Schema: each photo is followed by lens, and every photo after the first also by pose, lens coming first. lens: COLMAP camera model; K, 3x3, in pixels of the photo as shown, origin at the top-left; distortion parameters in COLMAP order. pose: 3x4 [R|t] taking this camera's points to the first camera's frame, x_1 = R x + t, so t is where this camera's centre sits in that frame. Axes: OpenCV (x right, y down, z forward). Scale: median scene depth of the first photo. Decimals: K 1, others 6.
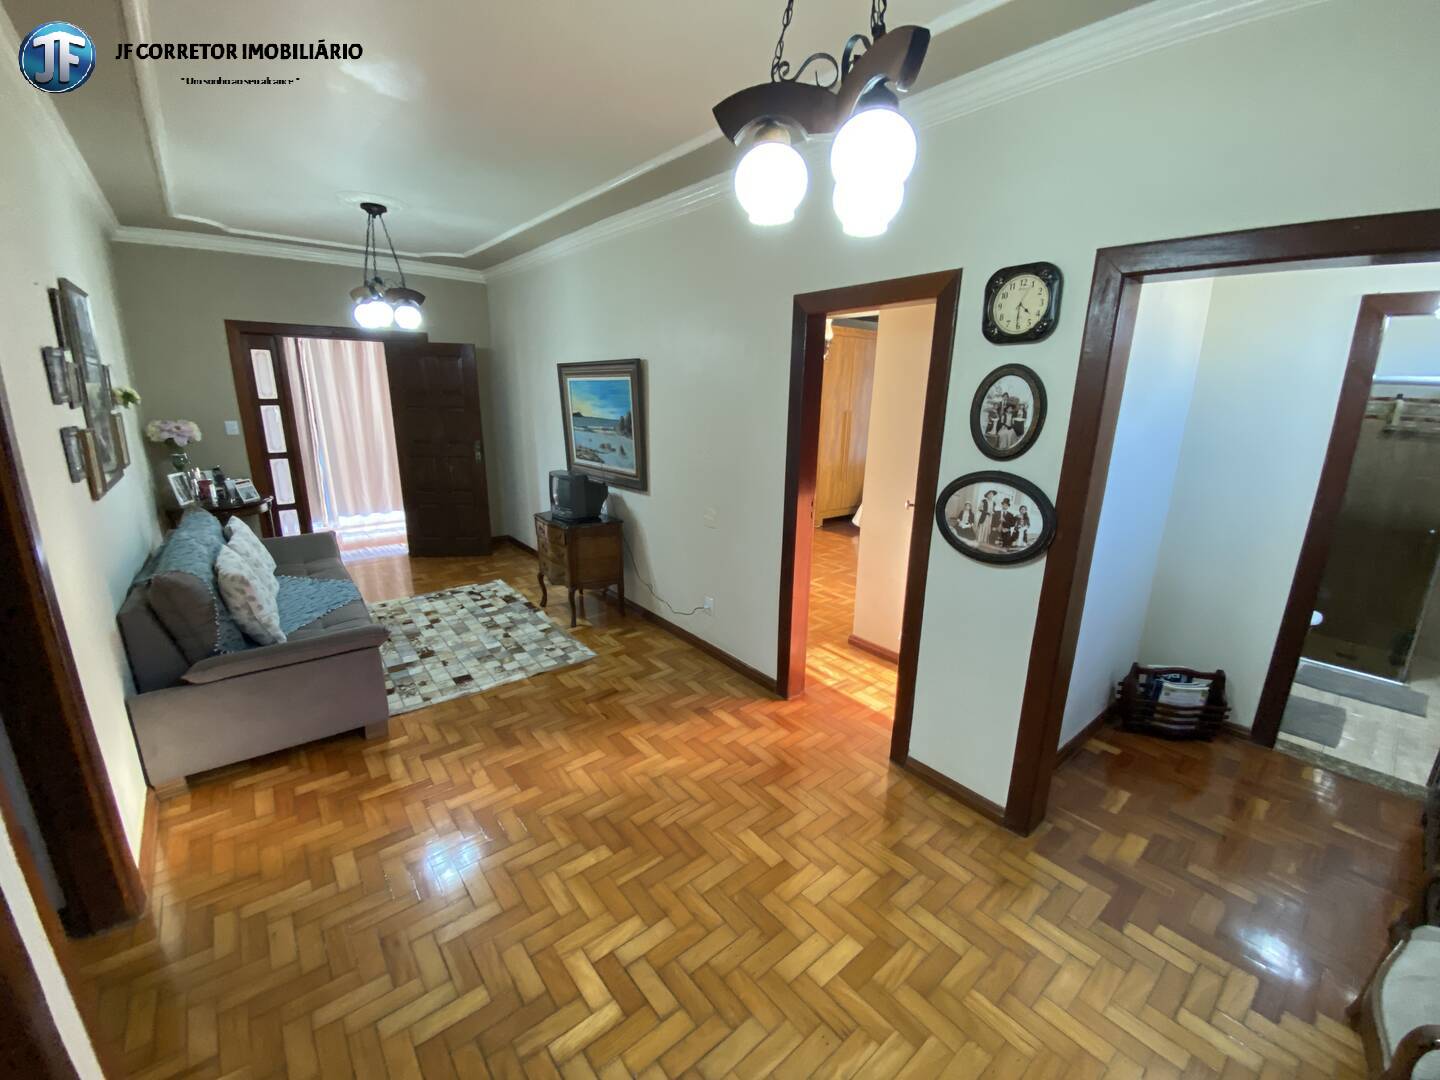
lens RADIAL K [[583.2, 0, 724.2], [0, 583.2, 540.6], [0, 0, 1]] dist [0.027021, -0.022642]
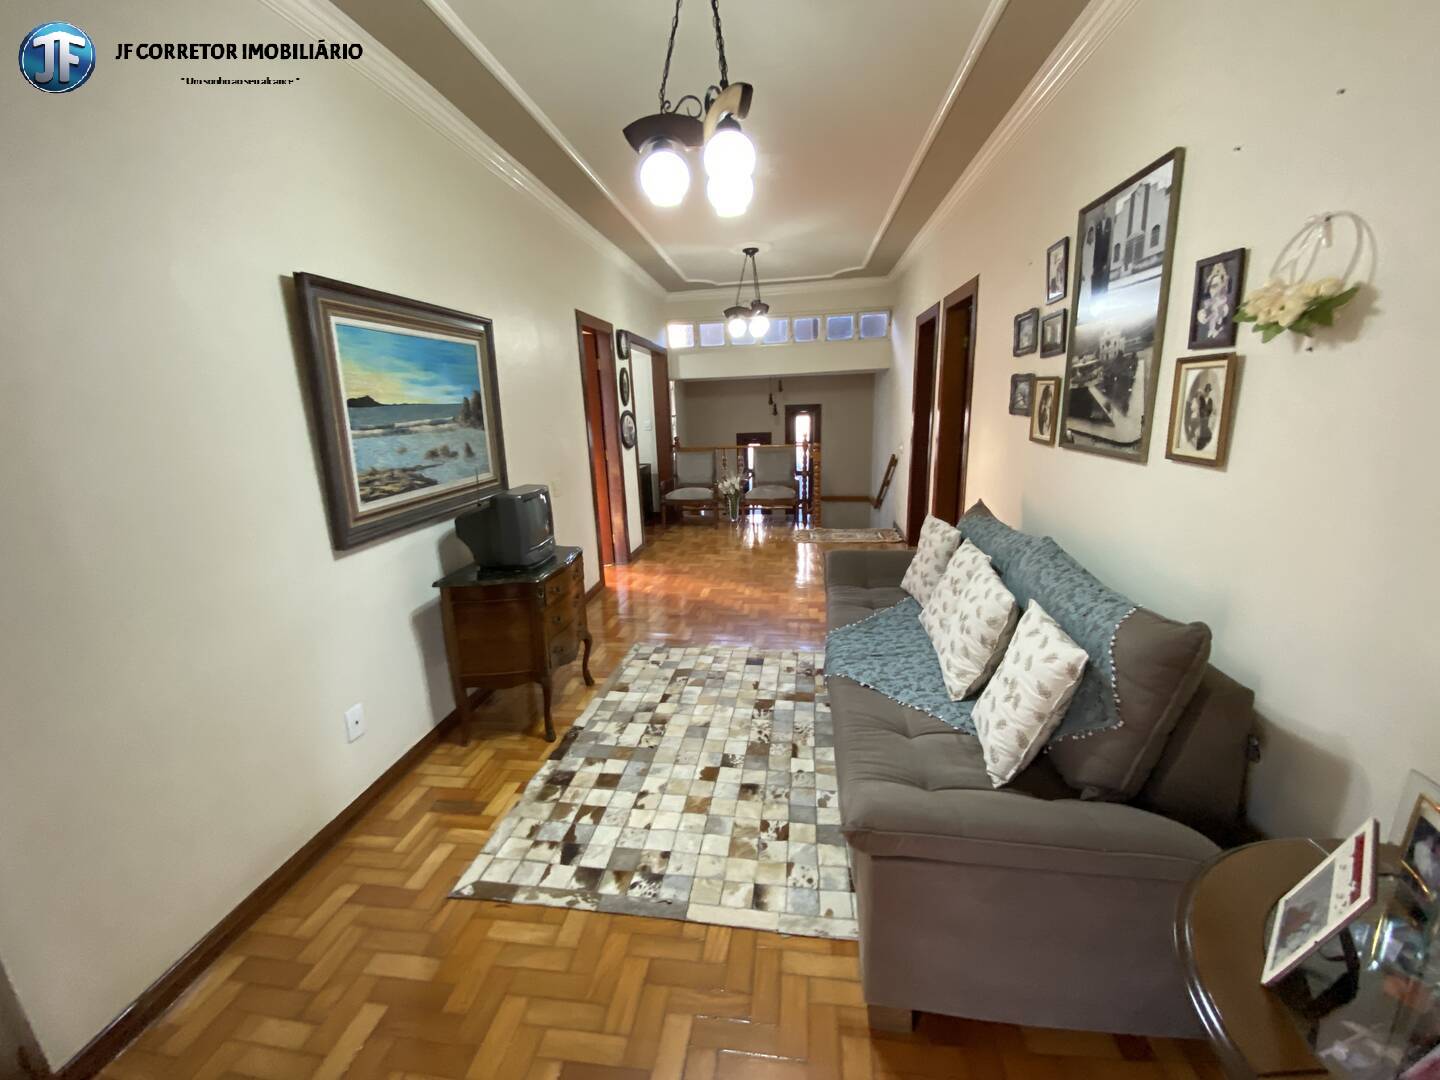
lens RADIAL K [[583.2, 0, 724.2], [0, 583.2, 540.6], [0, 0, 1]] dist [0.027021, -0.022642]
pose [[-0.688544, -0.162507, 0.706752, -0.860149], [0.195716, 0.896765, 0.396872, -0.270971], [-0.698285, 0.411586, -0.585658, 1.234061]]
